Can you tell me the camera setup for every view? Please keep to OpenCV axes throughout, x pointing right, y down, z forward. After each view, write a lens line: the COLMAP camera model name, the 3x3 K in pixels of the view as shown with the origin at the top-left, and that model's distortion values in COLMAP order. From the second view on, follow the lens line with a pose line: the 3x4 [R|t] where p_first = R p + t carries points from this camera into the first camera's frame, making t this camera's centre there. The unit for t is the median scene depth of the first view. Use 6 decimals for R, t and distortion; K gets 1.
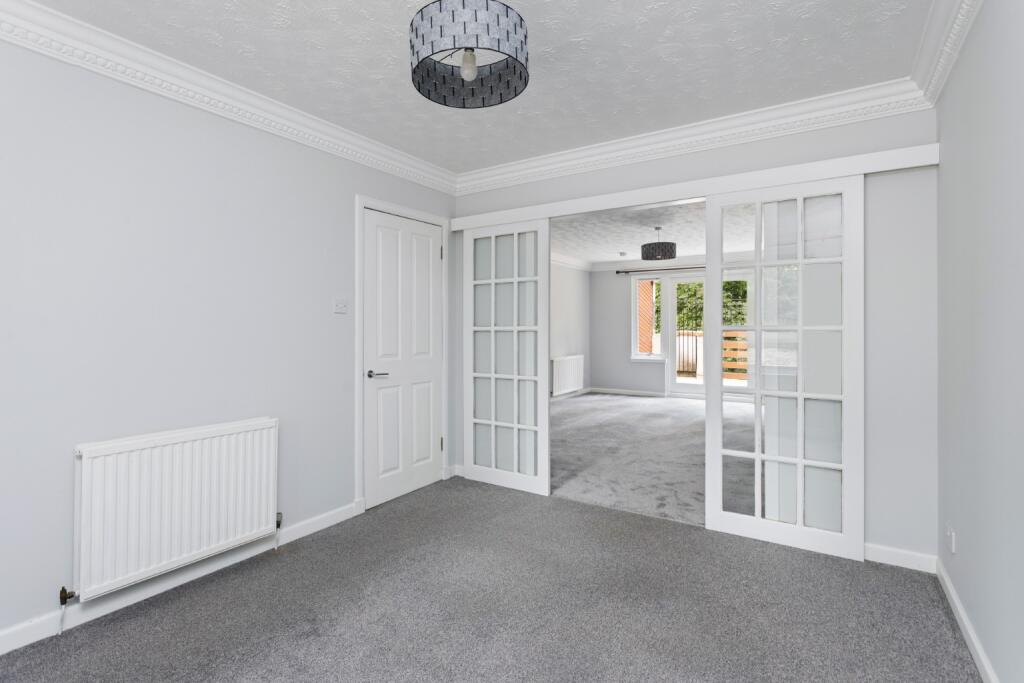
lens RADIAL K [[491.6, 0, 512.3], [0, 491.6, 333.4], [0, 0, 1]] dist [-0.001014, 0.002149]
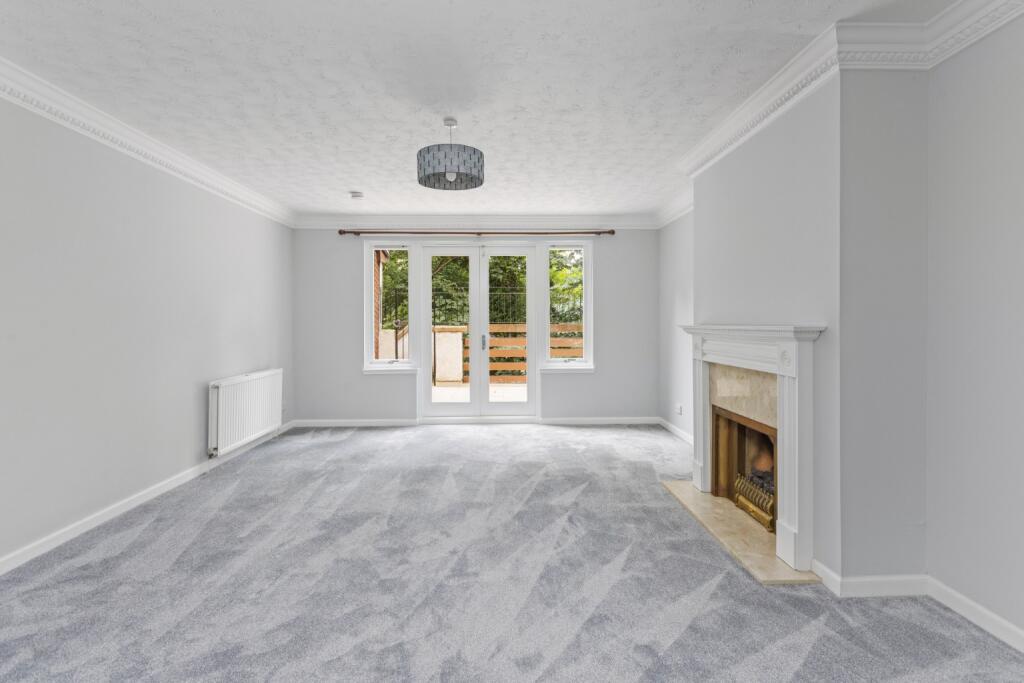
lens RADIAL K [[491.6, 0, 521.1], [0, 491.6, 320.1], [0, 0, 1]] dist [-0.001014, 0.002149]
pose [[0.823289, -0.008834, 0.567553, 0.048507], [0.016686, 0.999823, -0.008642, -0.005027], [-0.567377, 0.016585, 0.823291, 0.363101]]
